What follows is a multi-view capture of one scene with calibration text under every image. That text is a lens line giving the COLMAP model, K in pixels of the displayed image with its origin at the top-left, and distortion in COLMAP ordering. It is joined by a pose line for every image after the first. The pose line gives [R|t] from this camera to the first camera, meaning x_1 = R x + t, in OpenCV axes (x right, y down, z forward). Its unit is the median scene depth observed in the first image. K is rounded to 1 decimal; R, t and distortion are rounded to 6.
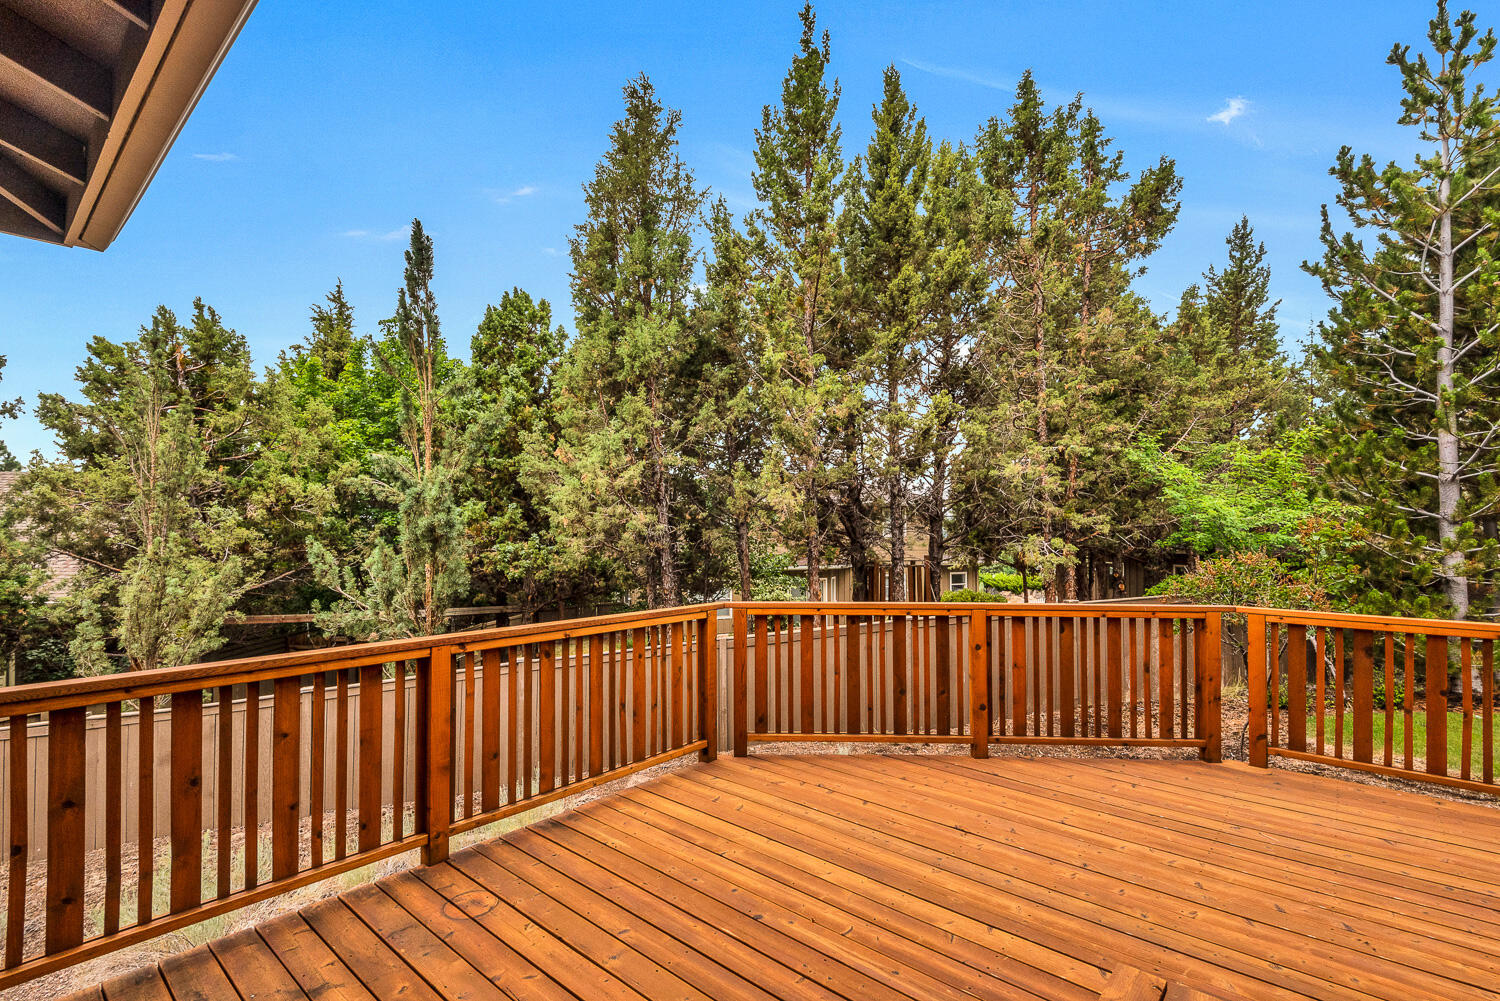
lens RADIAL K [[692.0, 0, 750.2], [0, 692.0, 516.6], [0, 0, 1]] dist [0.001151, -0.000424]
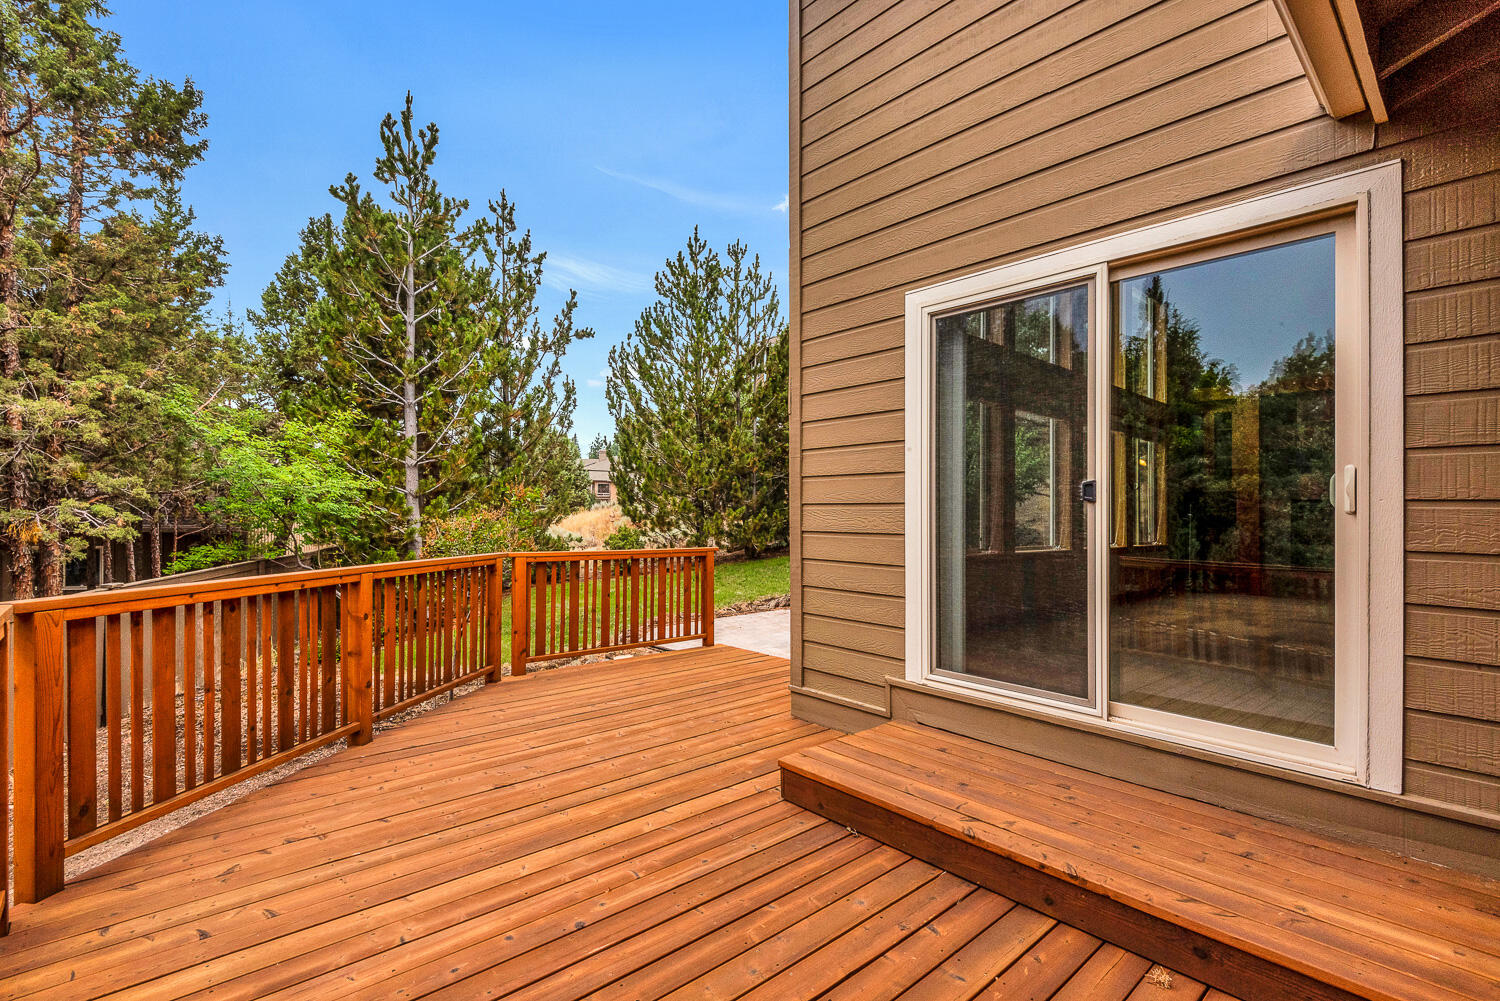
lens RADIAL K [[686.4, 0, 750.0], [0, 686.4, 500.5], [0, 0, 1]] dist [0.002211, 0.000055]
pose [[0.112822, 0.018963, 0.993434, -0.558918], [-0.023656, 0.999586, -0.016394, 0.054112], [-0.993334, -0.021651, 0.113224, 0.501486]]
